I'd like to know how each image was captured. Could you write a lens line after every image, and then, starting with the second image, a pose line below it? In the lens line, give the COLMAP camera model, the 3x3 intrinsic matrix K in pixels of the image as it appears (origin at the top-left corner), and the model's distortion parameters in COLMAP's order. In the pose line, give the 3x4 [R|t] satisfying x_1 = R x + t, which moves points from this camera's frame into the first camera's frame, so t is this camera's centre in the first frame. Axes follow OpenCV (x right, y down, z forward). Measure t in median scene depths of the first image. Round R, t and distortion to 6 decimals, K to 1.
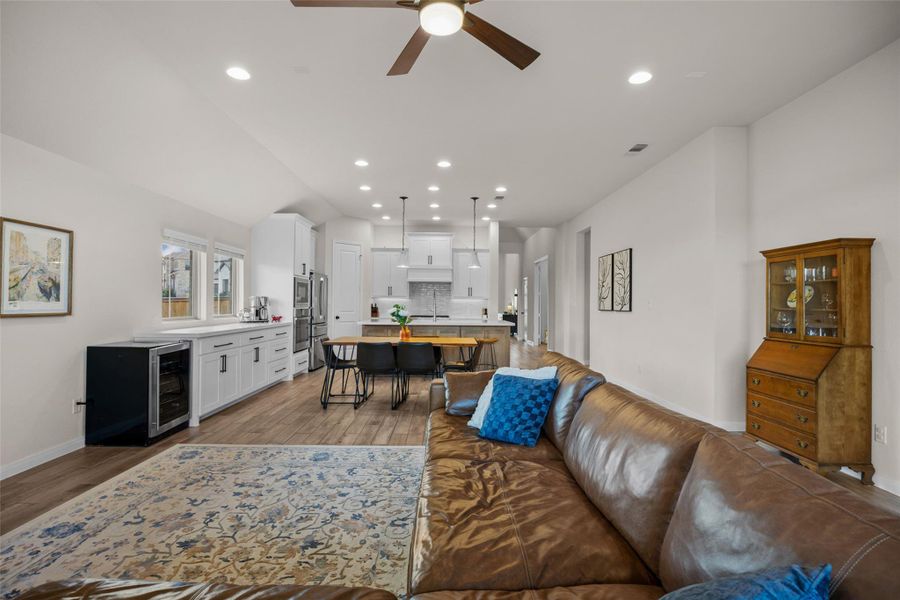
lens RADIAL K [[437.5, 0, 450.0], [0, 437.5, 300.0], [0, 0, 1]] dist [-0.009156, -0.000301]
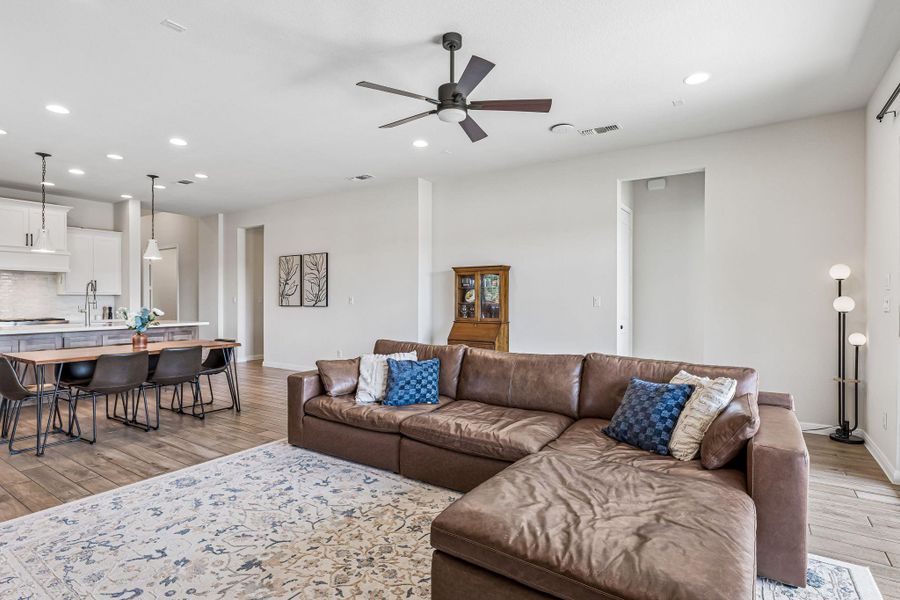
lens RADIAL K [[455.5, 0, 450.0], [0, 455.5, 300.0], [0, 0, 1]] dist [0.000555, -0.000942]
pose [[0.564446, -0.011421, 0.825391, -0.862337], [-0.001326, 0.999890, 0.014742, -0.020083], [-0.825469, -0.009416, 0.564369, 0.068049]]
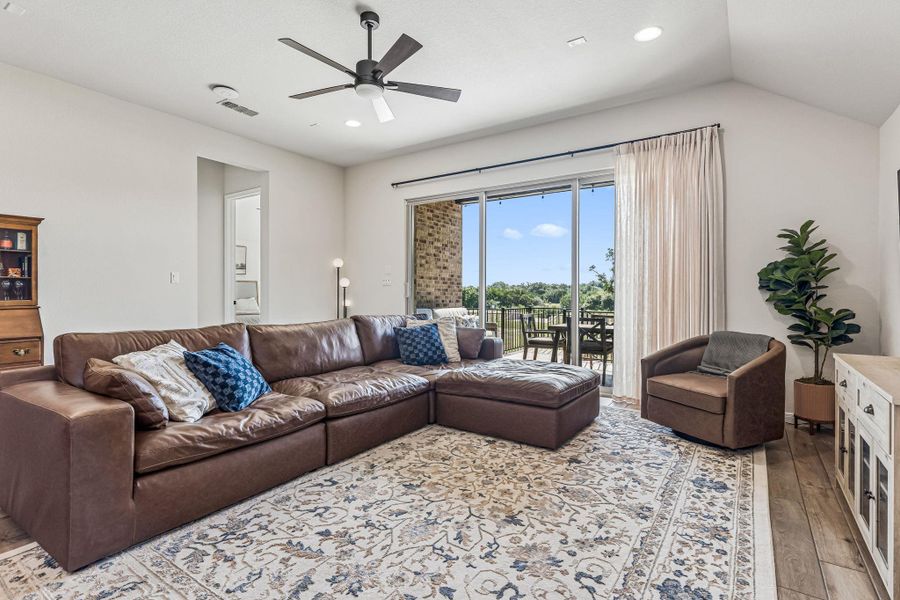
lens RADIAL K [[437.5, 0, 450.0], [0, 437.5, 300.0], [0, 0, 1]] dist [-0.009156, -0.000301]
pose [[-0.819561, -0.021439, 0.572591, -0.754288], [-0.012250, 0.999727, 0.019898, 0.049525], [-0.572861, 0.009294, -0.819600, 1.364170]]
